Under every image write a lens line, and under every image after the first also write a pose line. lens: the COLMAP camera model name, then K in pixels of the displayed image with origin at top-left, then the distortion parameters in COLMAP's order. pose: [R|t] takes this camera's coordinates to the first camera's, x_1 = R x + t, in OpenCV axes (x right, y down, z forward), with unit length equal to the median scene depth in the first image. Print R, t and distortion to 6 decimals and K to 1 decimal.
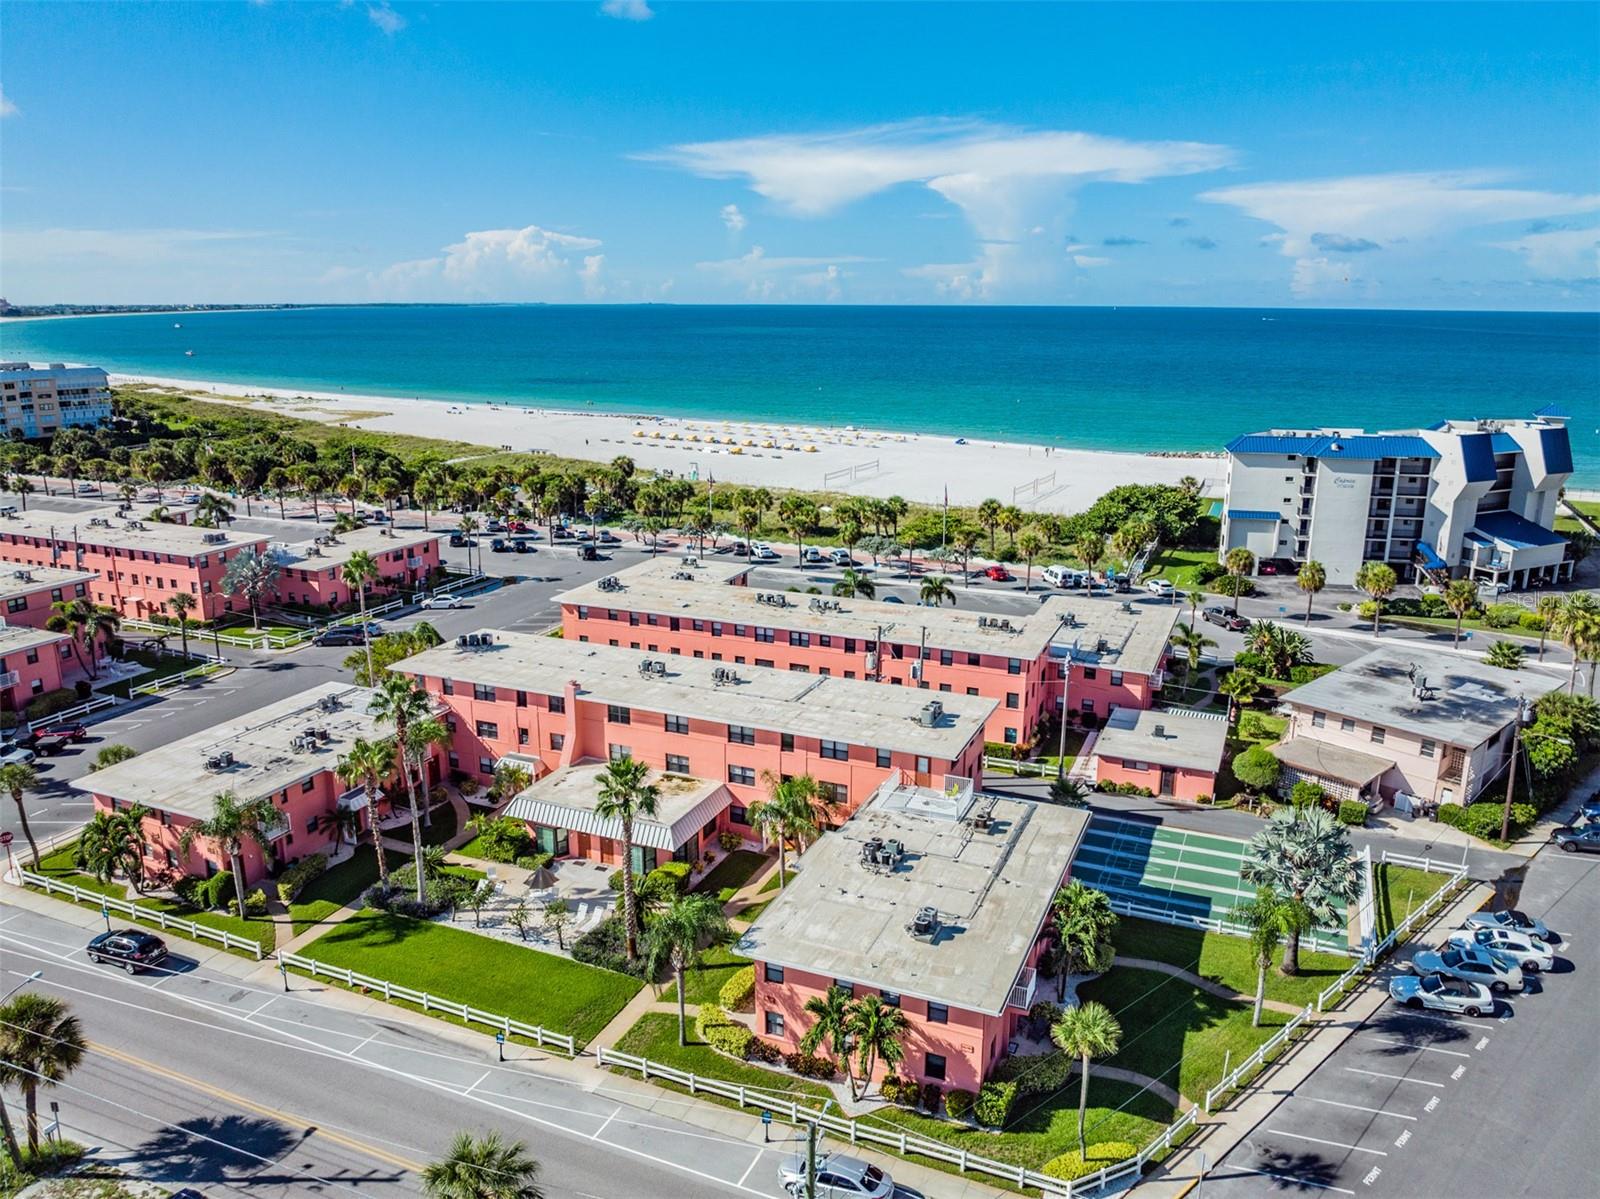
lens RADIAL K [[1157.4, 0, 800.0], [0, 1157.4, 599.5], [0, 0, 1]] dist [-0.034290, 0.002387]
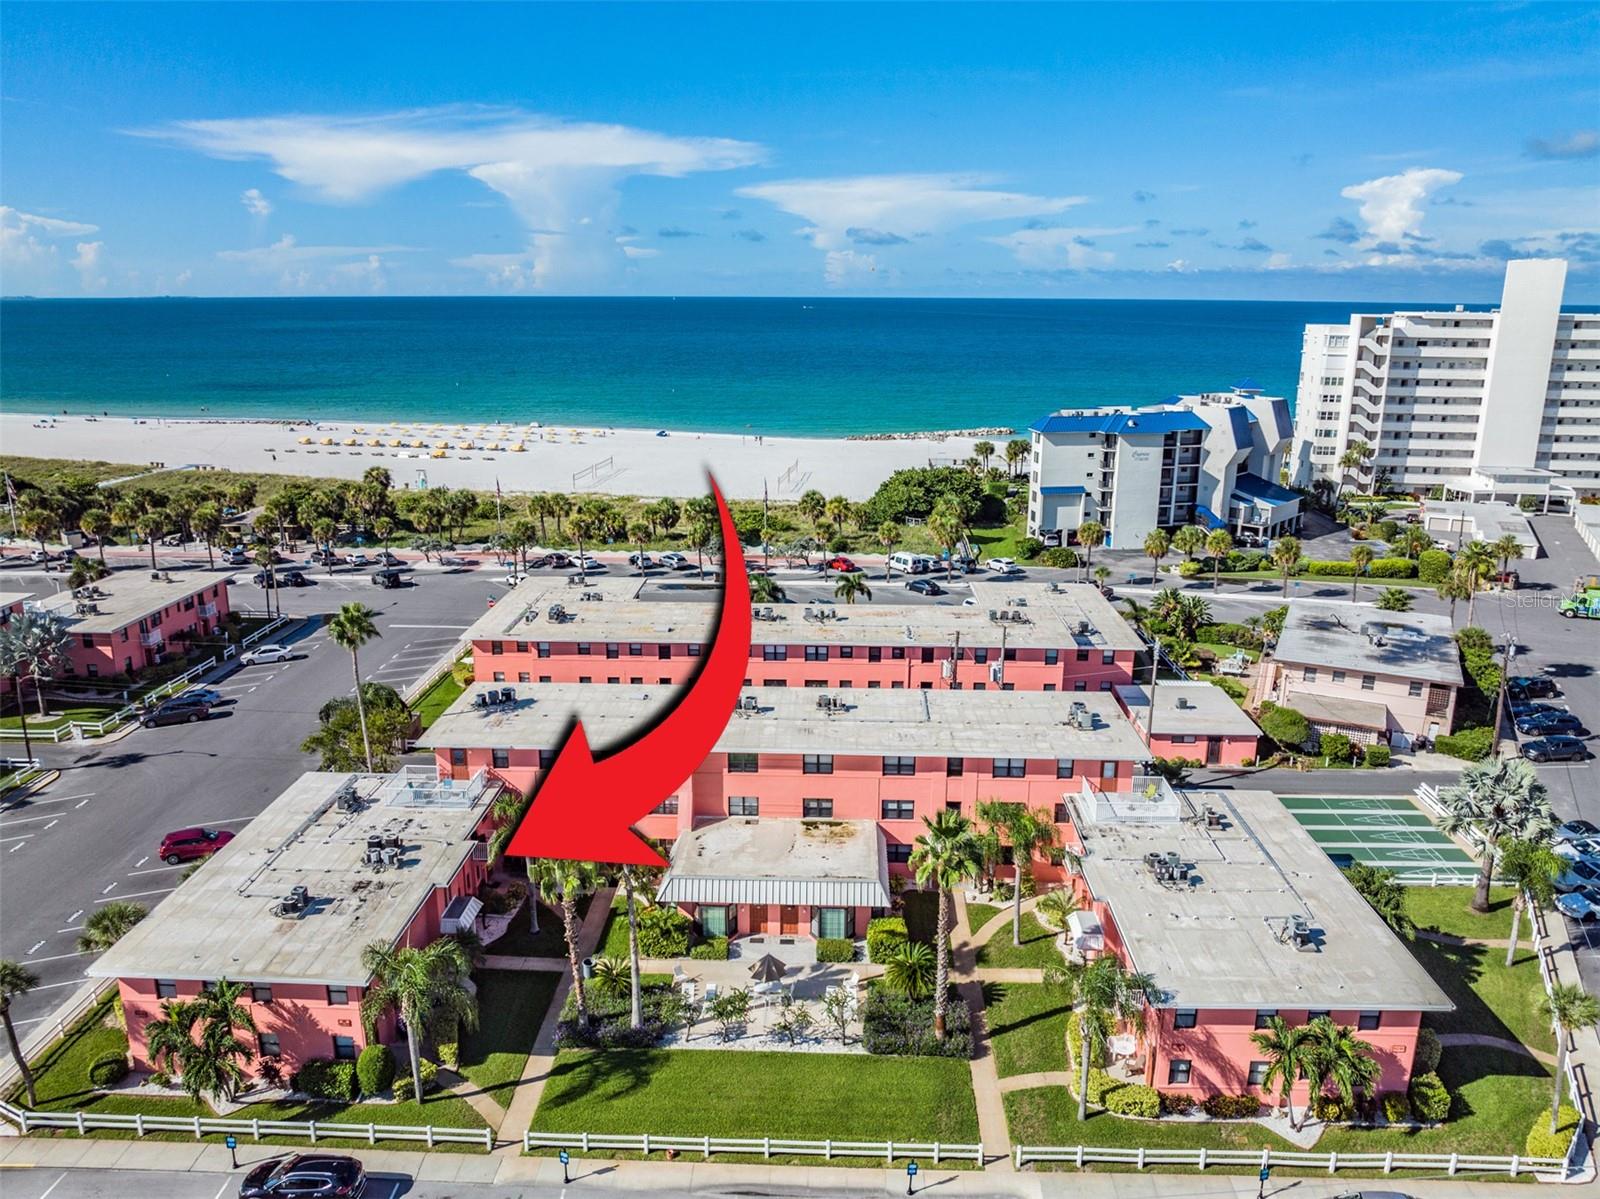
lens RADIAL K [[1146.2, 0, 797.4], [0, 1146.2, 599.0], [0, 0, 1]] dist [-0.034896, 0.005260]
pose [[0.931990, -0.092809, 0.350400, -0.378700], [0.089402, 0.995658, 0.025926, -0.039179], [-0.351285, 0.007163, 0.936241, 0.160438]]
